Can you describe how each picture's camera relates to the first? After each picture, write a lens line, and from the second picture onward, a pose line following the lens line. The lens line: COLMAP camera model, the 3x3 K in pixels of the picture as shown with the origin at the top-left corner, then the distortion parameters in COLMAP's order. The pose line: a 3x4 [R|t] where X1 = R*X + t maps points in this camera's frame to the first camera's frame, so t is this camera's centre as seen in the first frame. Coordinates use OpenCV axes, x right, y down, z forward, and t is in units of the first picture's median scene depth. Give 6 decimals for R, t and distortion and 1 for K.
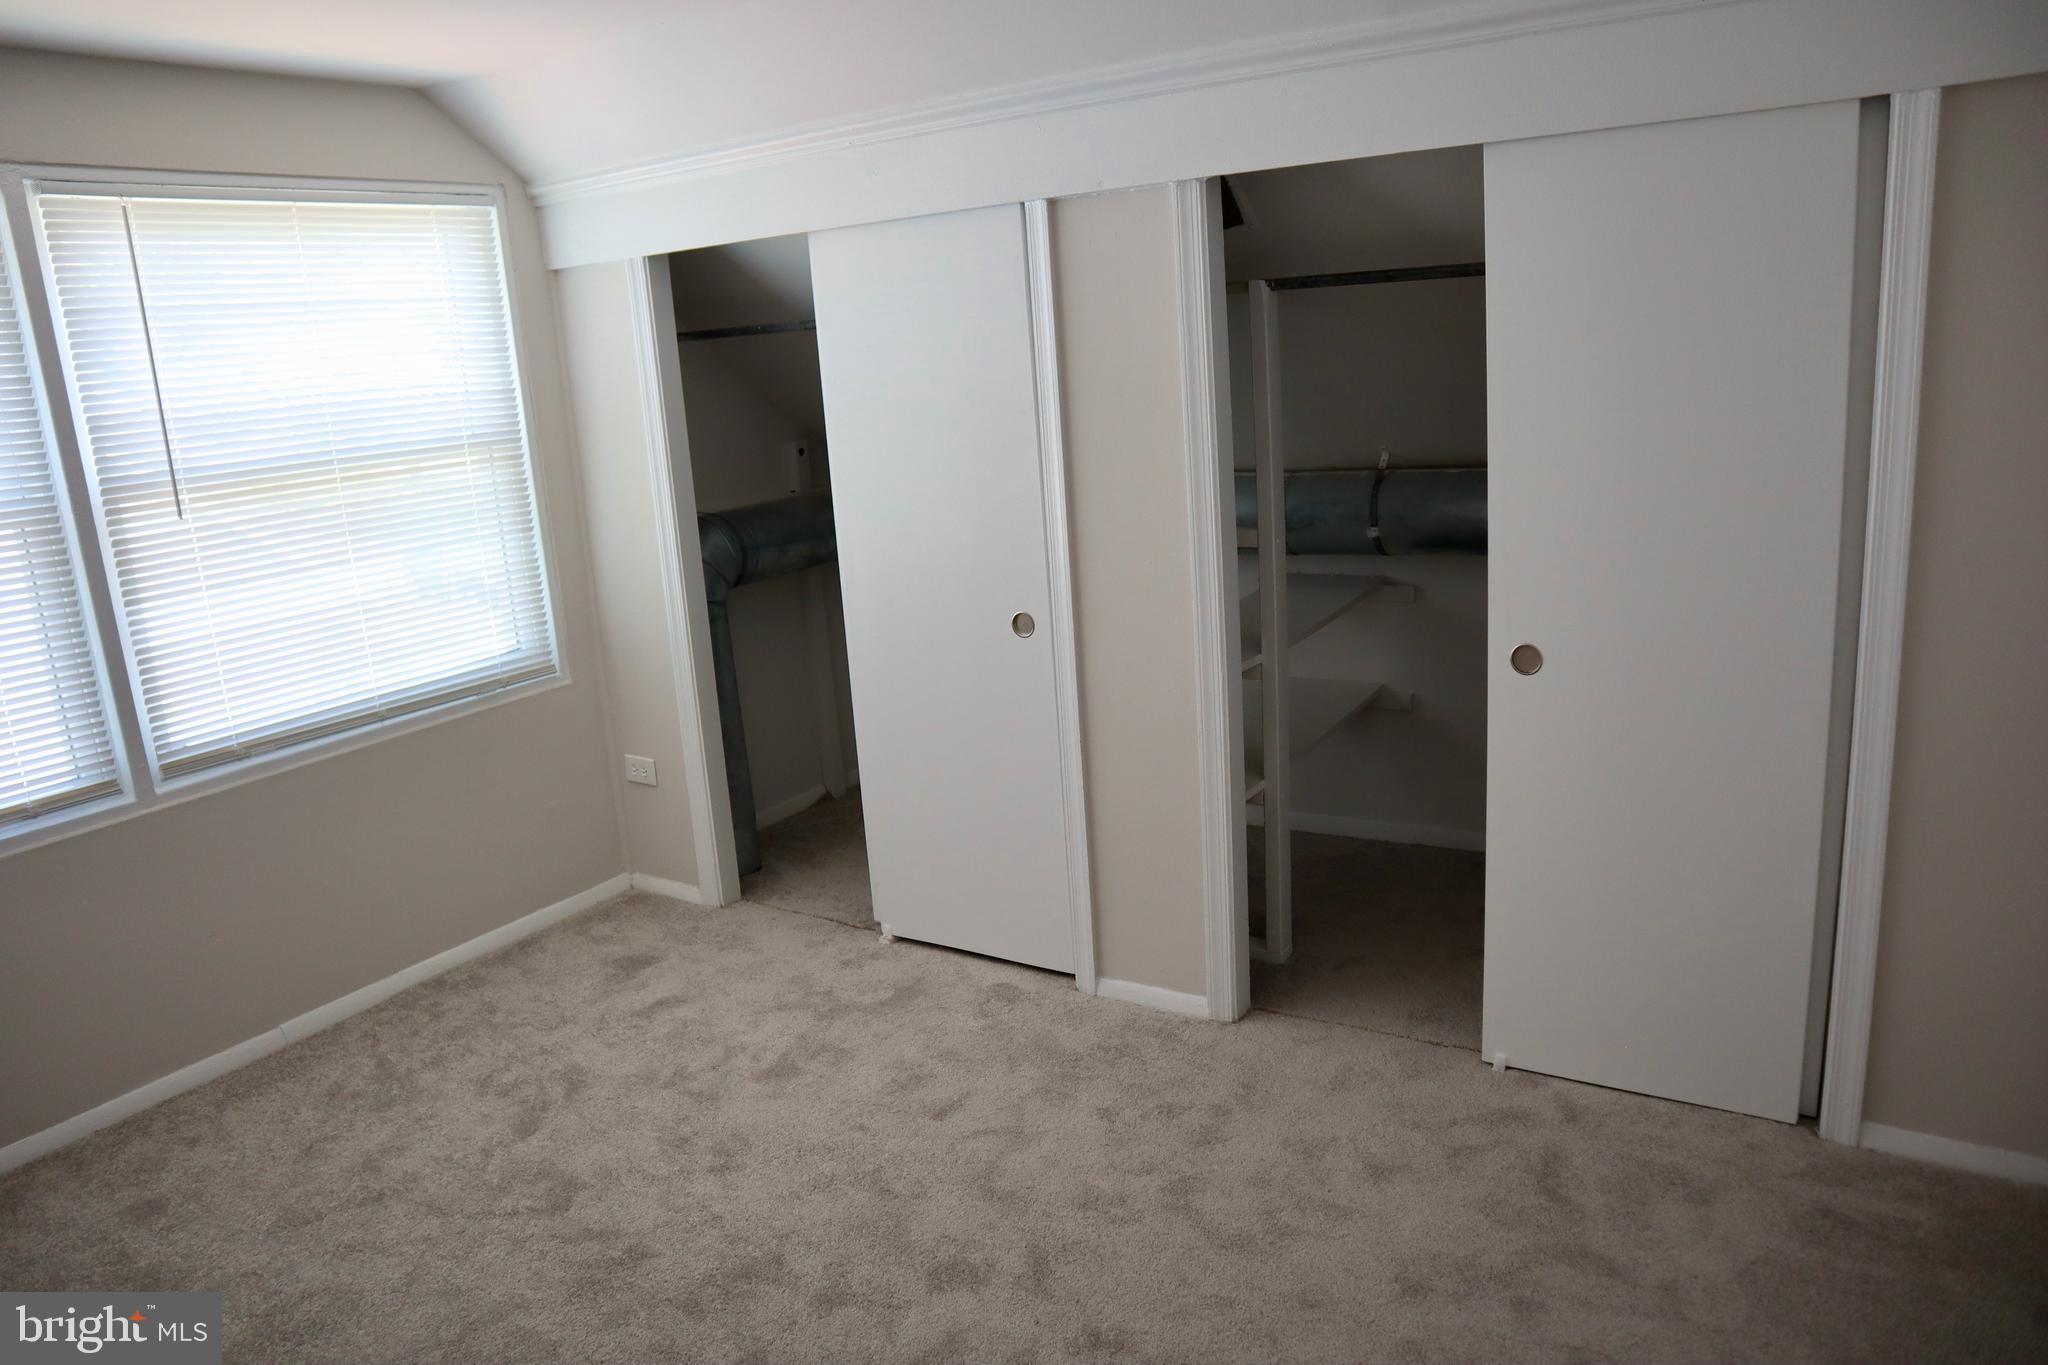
lens RADIAL K [[1413.5, 0, 1022.6], [0, 1413.5, 681.6], [0, 0, 1]] dist [-0.127532, 0.079537]
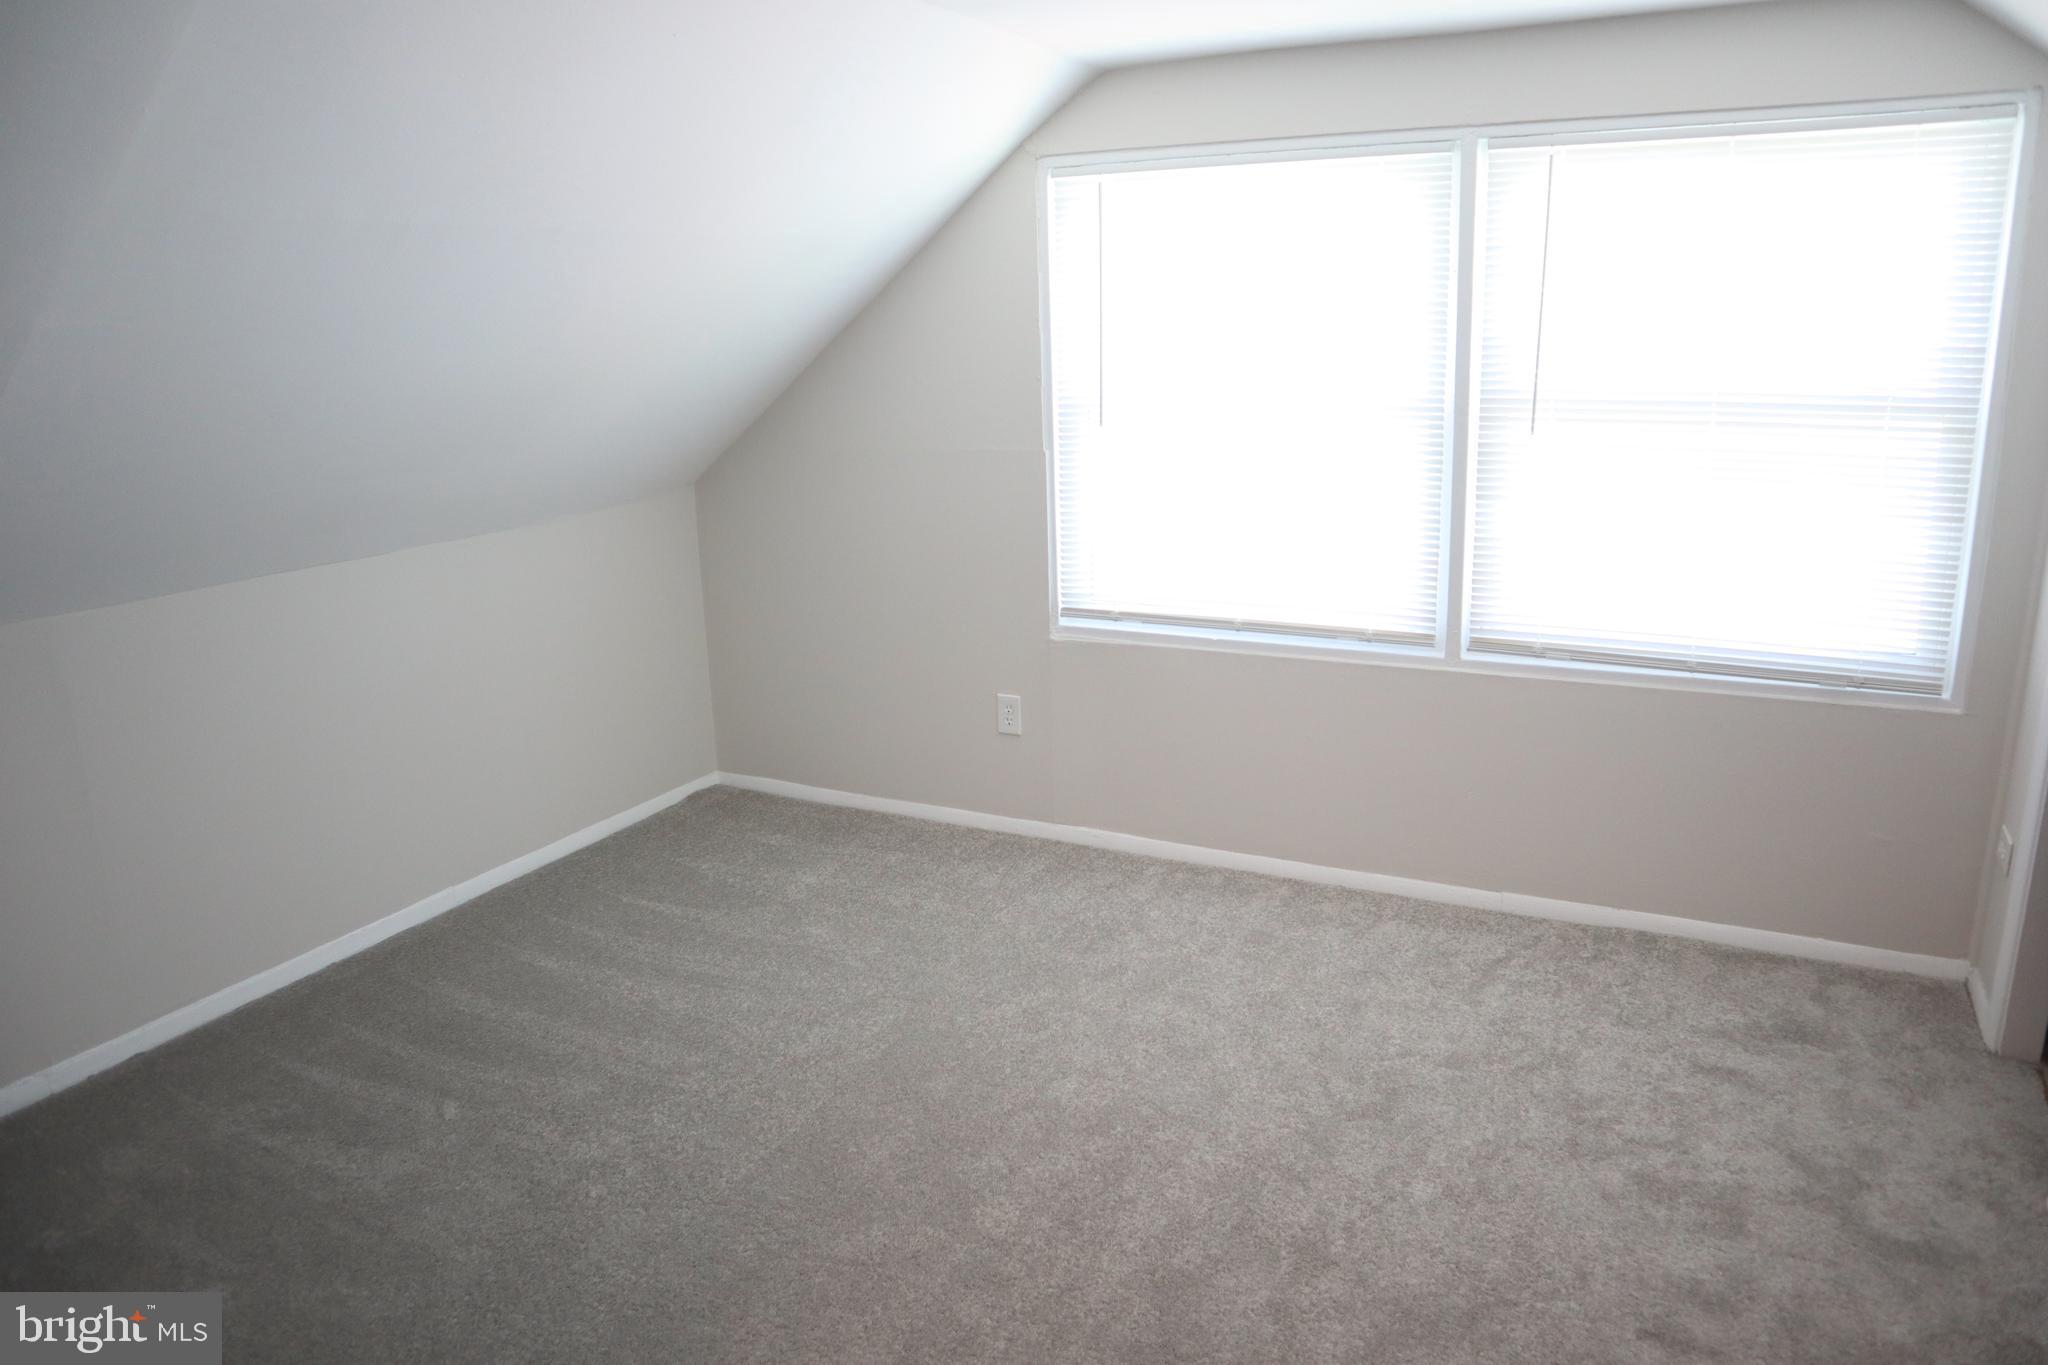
lens RADIAL K [[1413.5, 0, 1028.4], [0, 1413.5, 679.2], [0, 0, 1]] dist [-0.127532, 0.079537]
pose [[0.096818, 0.309209, -0.946053, 0.446189], [-0.215610, 0.934464, 0.283356, -0.151839], [0.971668, 0.176544, 0.157142, 0.413498]]
